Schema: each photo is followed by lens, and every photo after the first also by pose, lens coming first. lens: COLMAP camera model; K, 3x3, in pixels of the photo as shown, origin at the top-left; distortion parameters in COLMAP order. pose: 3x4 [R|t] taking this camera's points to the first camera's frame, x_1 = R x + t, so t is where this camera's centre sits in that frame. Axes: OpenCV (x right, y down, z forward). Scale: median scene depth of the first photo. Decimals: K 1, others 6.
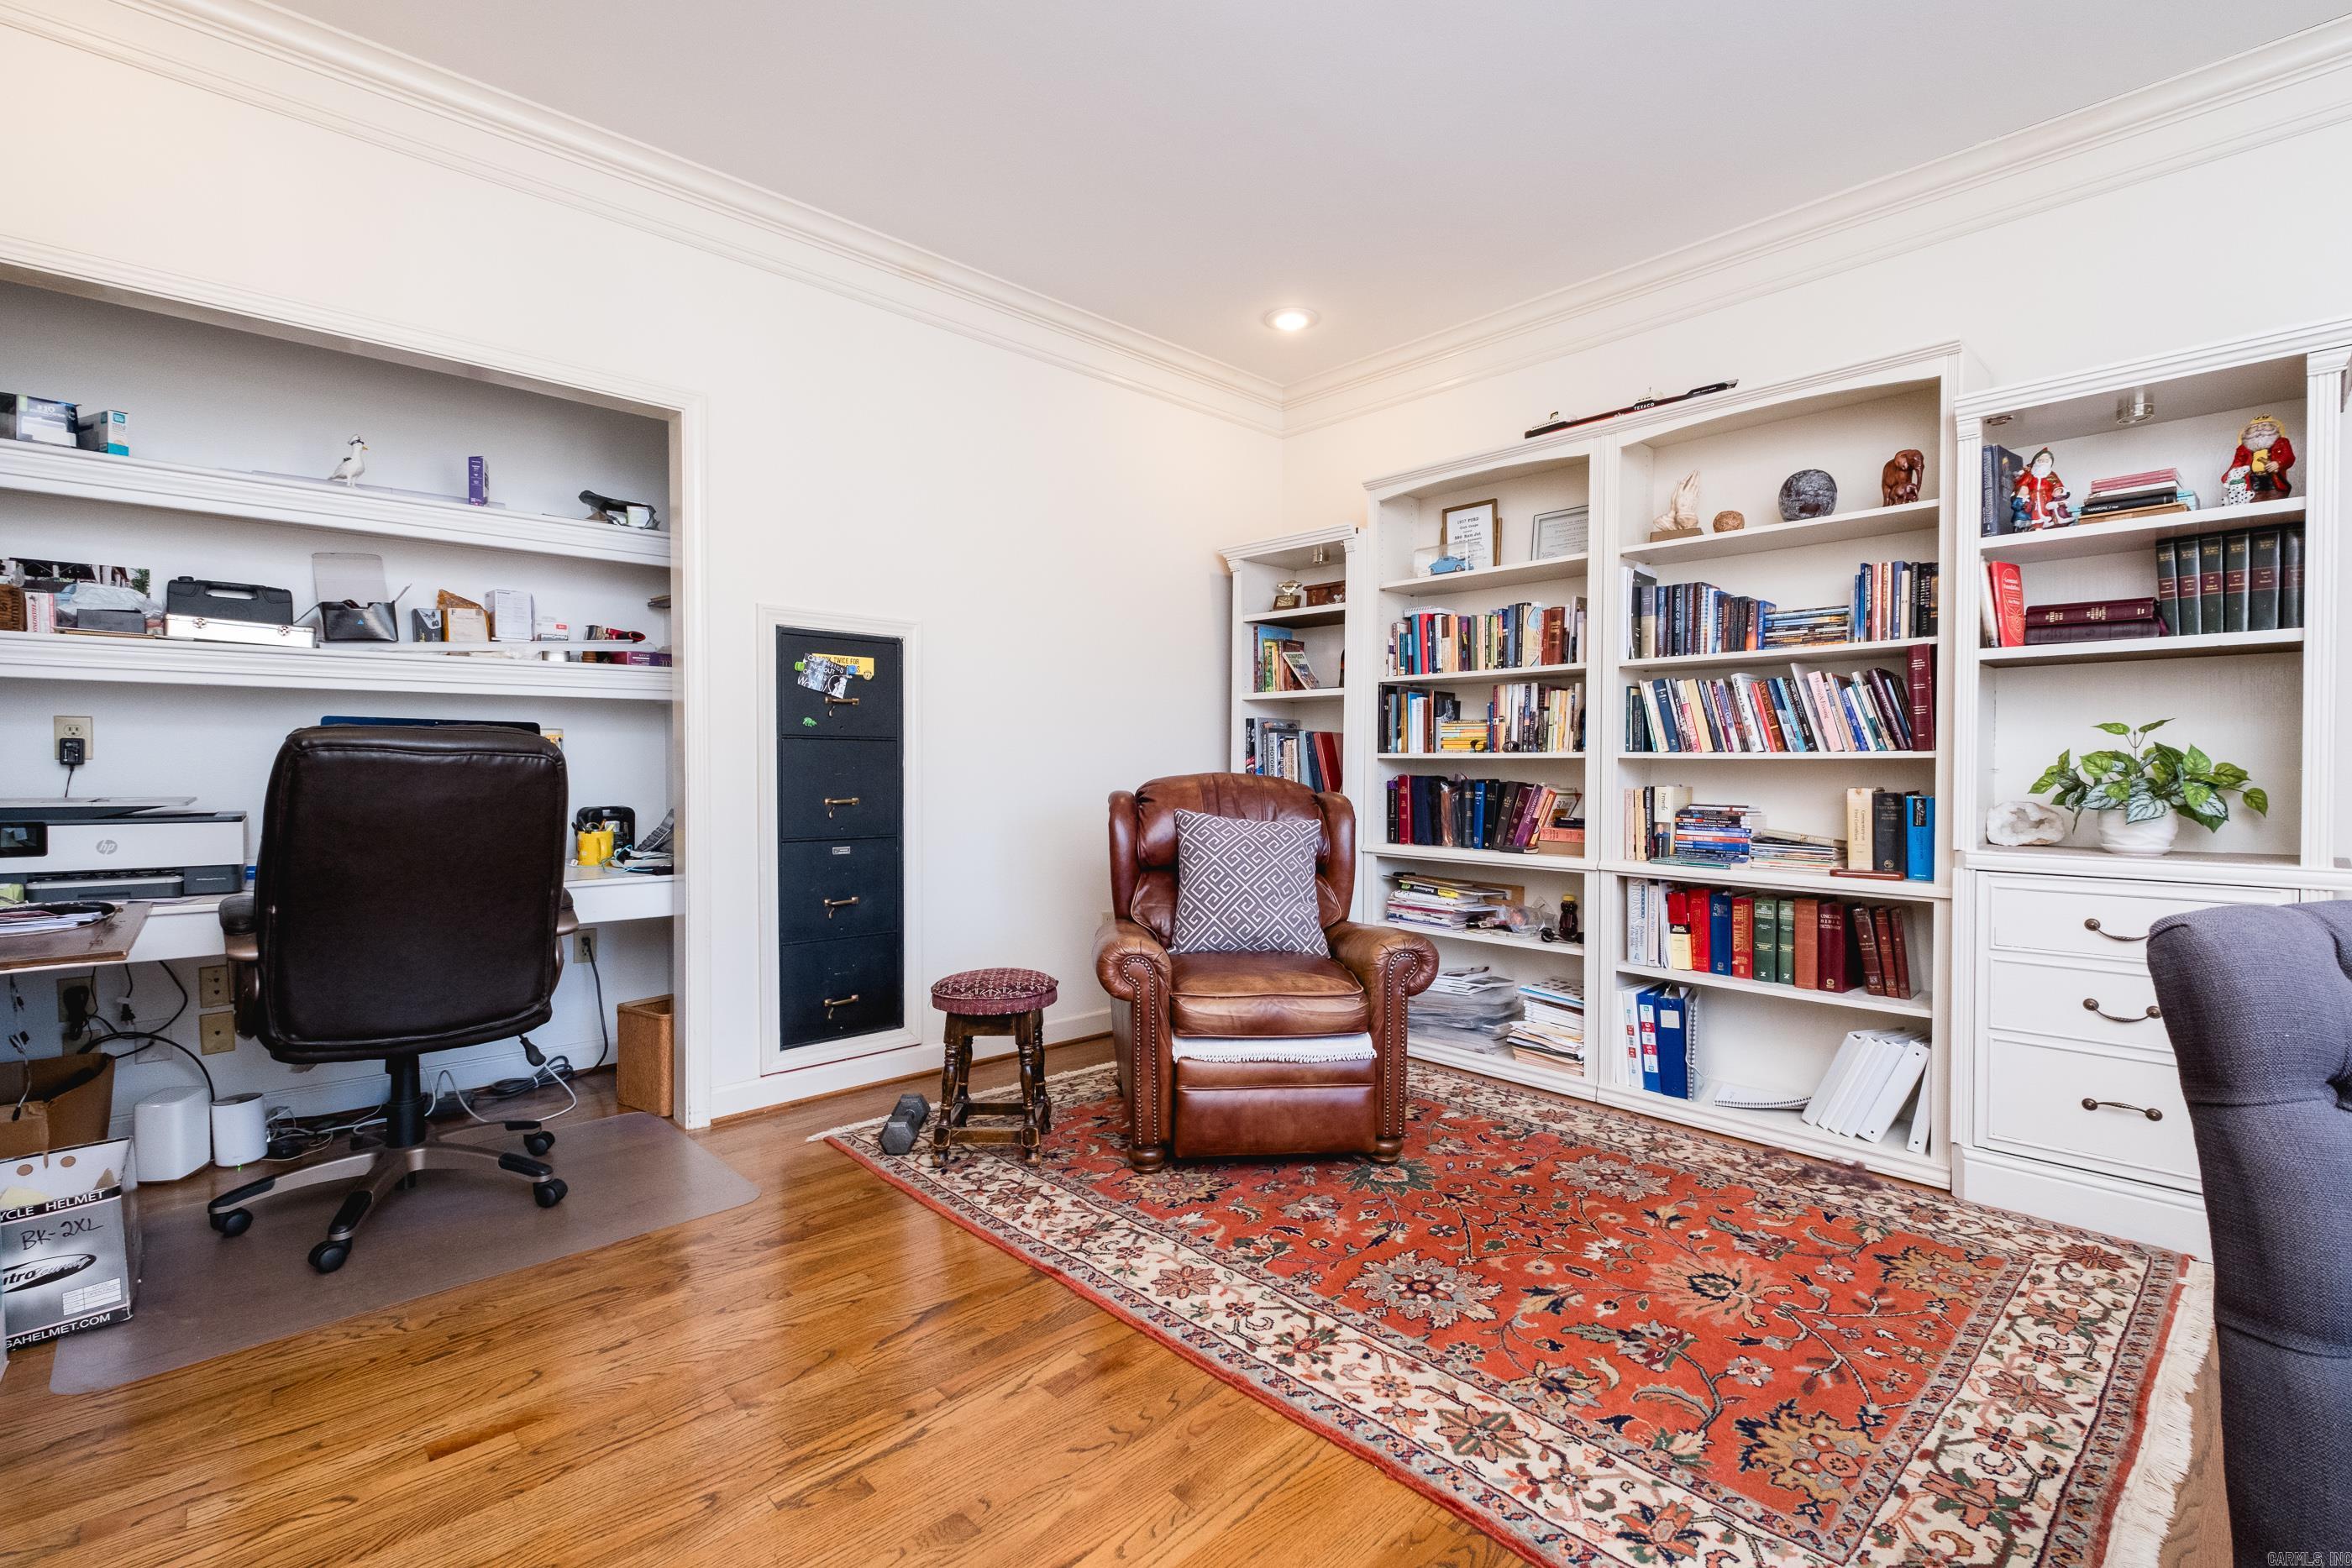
lens RADIAL K [[1030.3, 0, 1190.4], [0, 1030.3, 779.8], [0, 0, 1]] dist [0.002888, -0.000649]
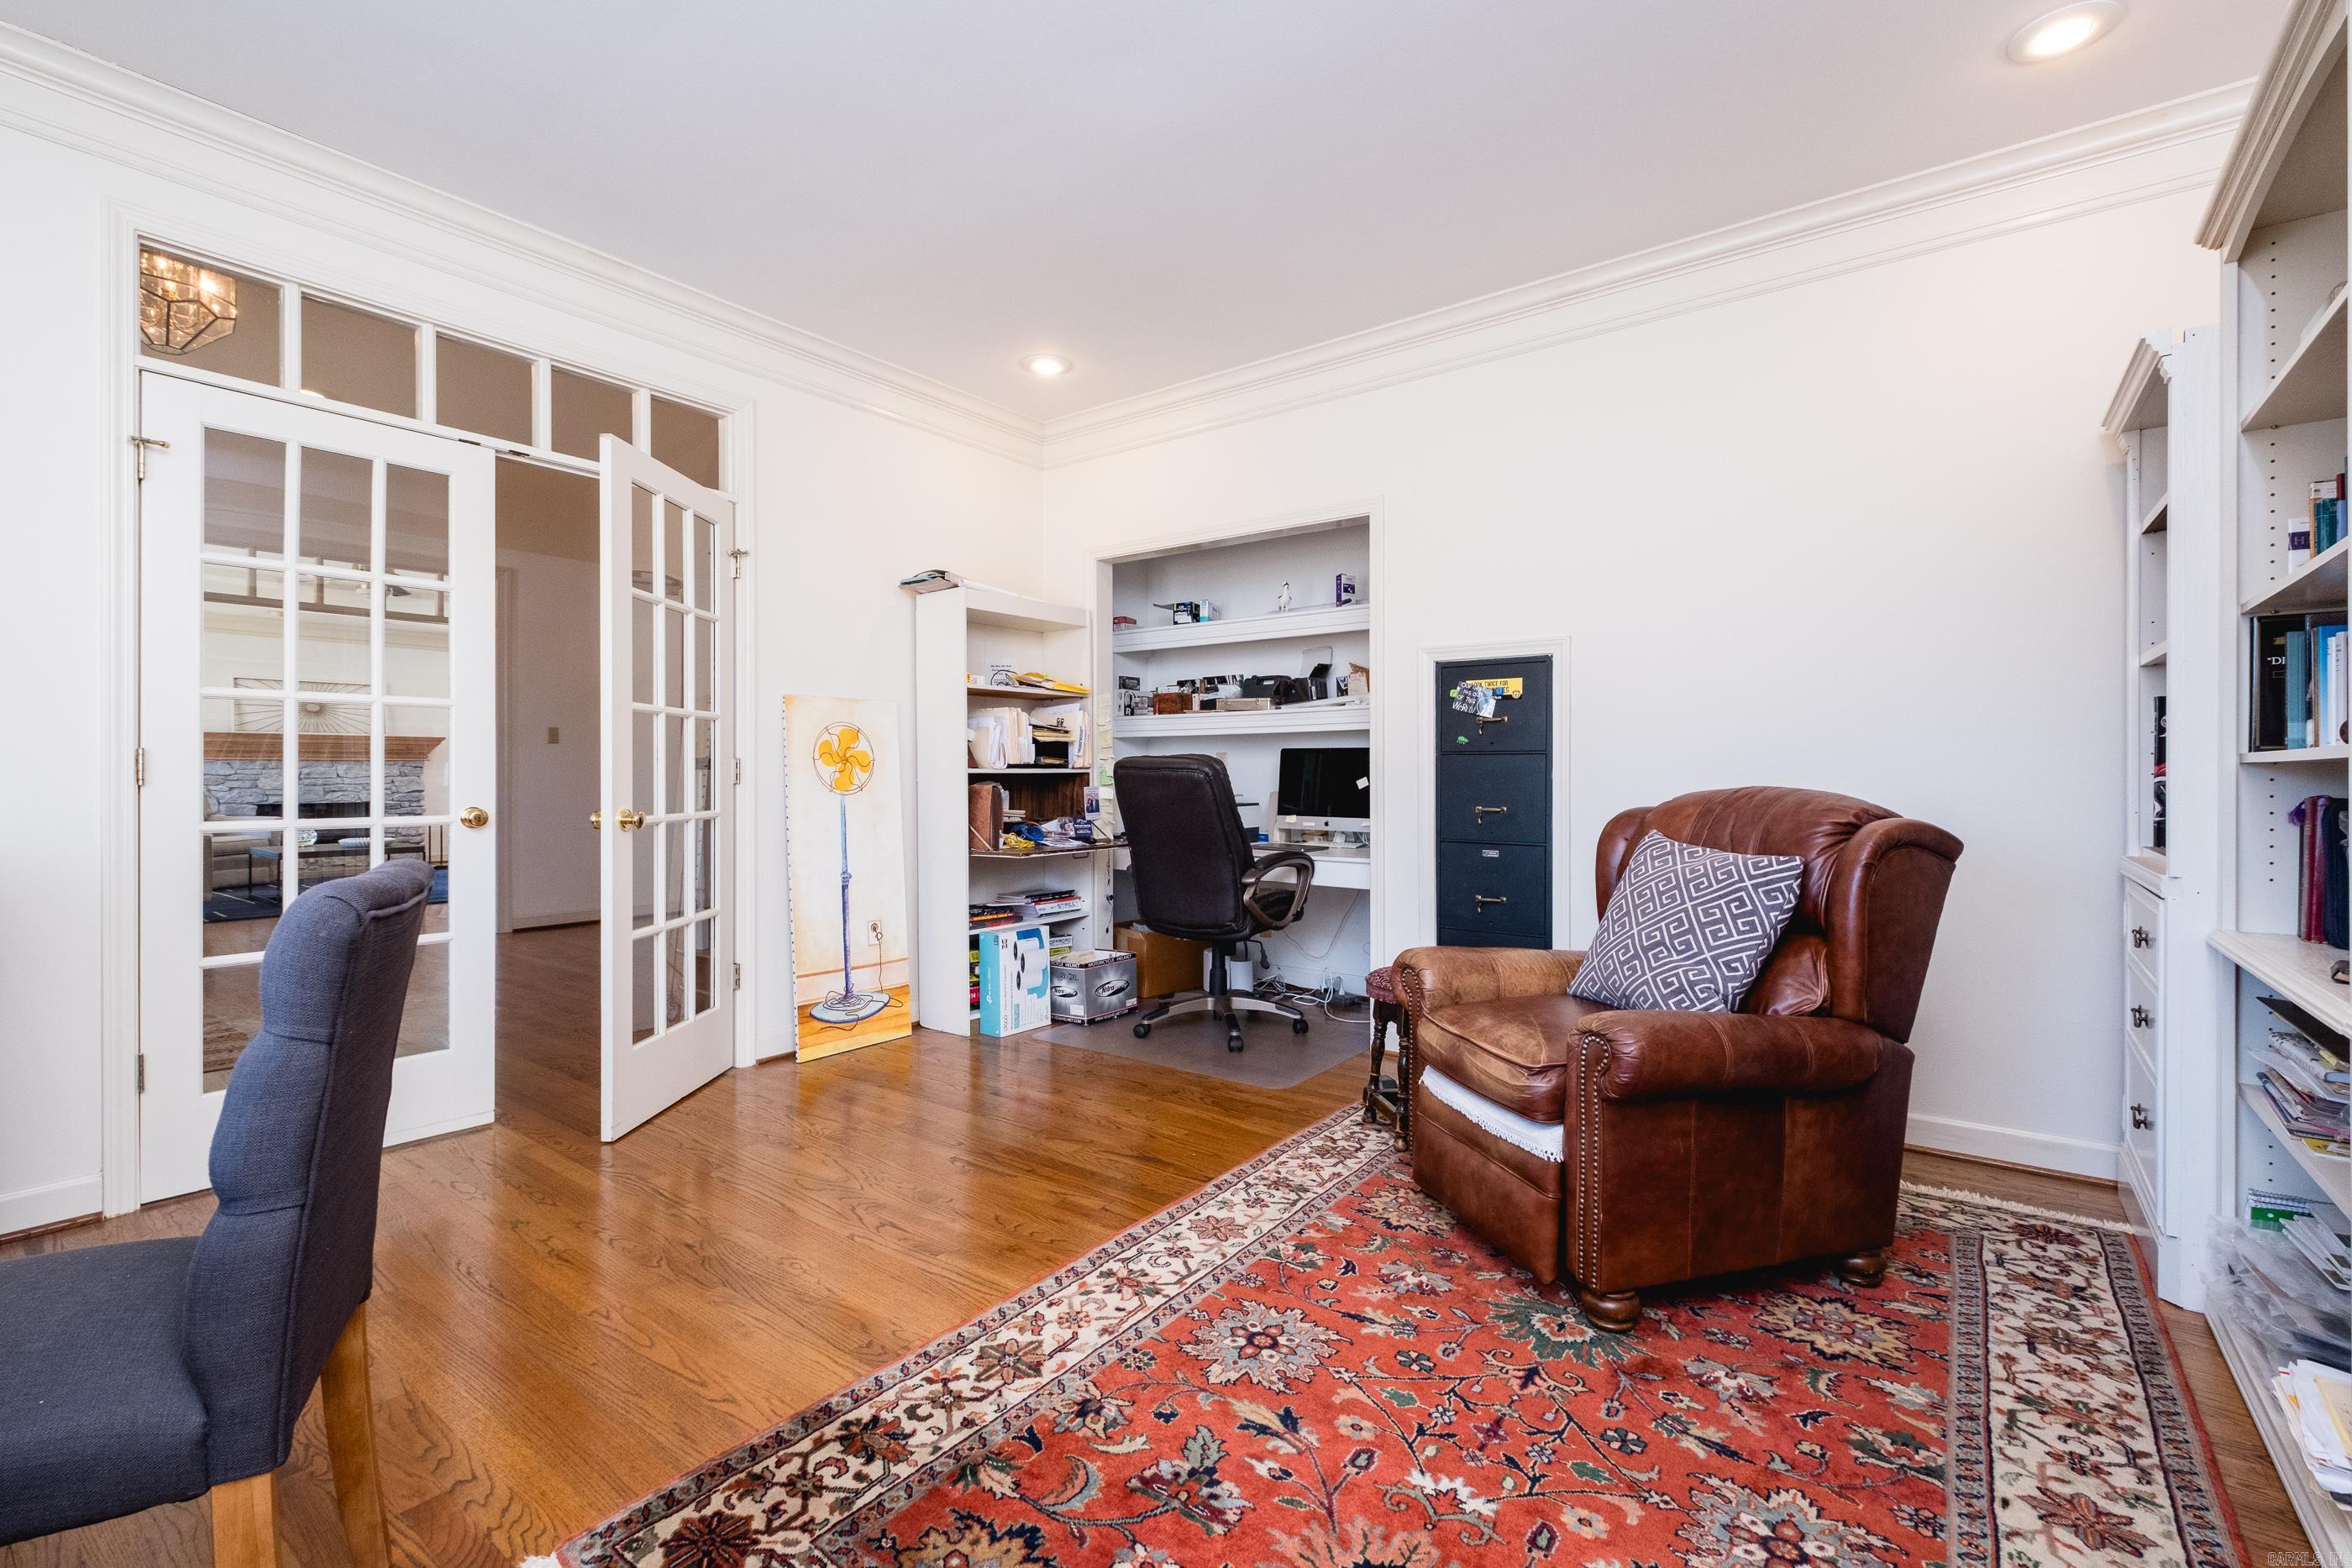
lens RADIAL K [[1030.3, 0, 1190.4], [0, 1030.3, 779.8], [0, 0, 1]] dist [0.002888, -0.000649]
pose [[0.177773, 0.000051, -0.984071, 0.940413], [-0.017247, 0.999847, -0.003064, -0.002975], [0.983920, 0.017517, 0.177747, 0.645028]]
